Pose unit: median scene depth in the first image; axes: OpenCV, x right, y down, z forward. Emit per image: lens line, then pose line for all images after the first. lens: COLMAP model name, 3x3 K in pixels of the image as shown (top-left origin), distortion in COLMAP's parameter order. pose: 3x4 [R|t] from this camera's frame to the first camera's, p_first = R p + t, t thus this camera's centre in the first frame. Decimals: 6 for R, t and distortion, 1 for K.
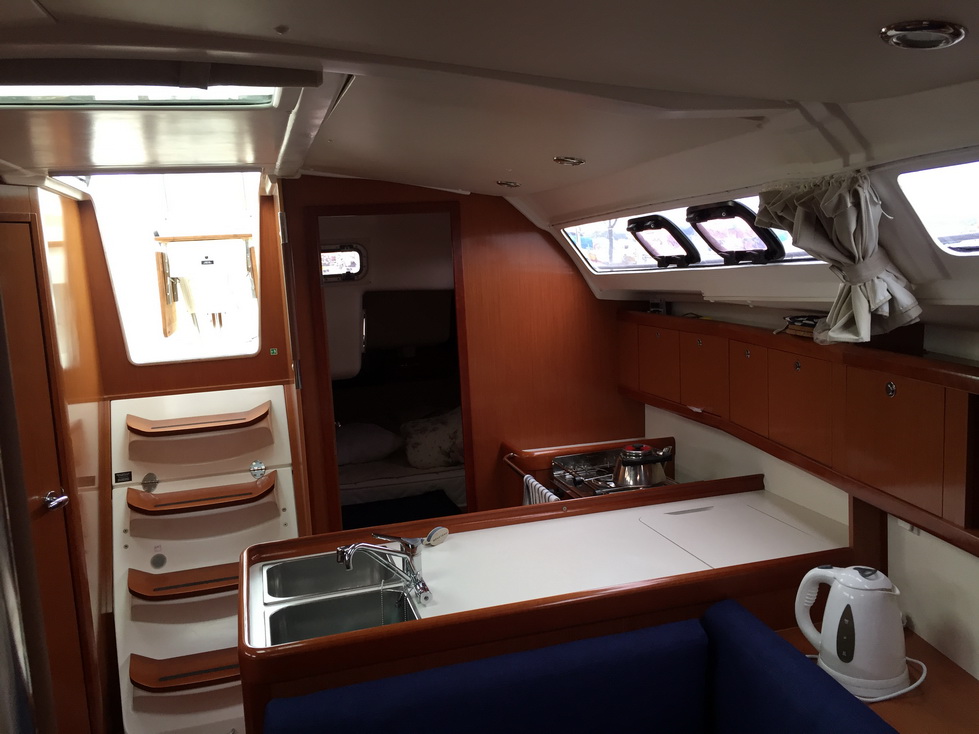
lens RADIAL K [[841.2, 0, 494.9], [0, 841.2, 361.6], [0, 0, 1]] dist [0.072309, -0.094743]
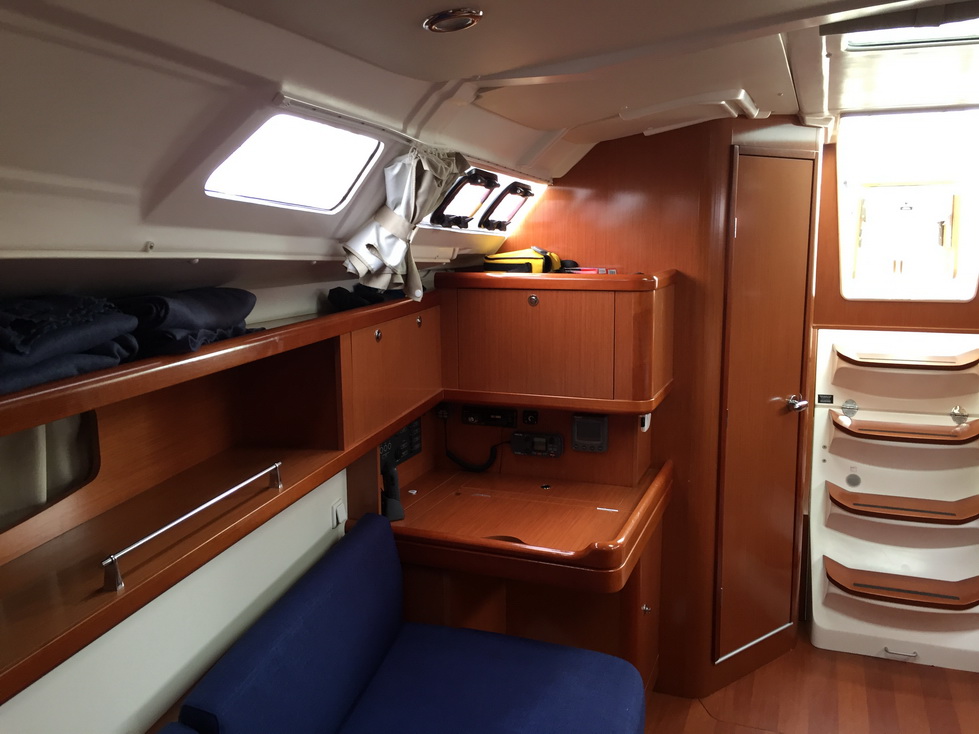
lens RADIAL K [[841.2, 0, 491.0], [0, 841.2, 360.2], [0, 0, 1]] dist [0.072309, -0.094743]
pose [[0.792125, 0.139305, -0.594249, -0.137275], [-0.114037, 0.990240, 0.080125, 0.048514], [0.599611, 0.004298, 0.800280, -0.135992]]
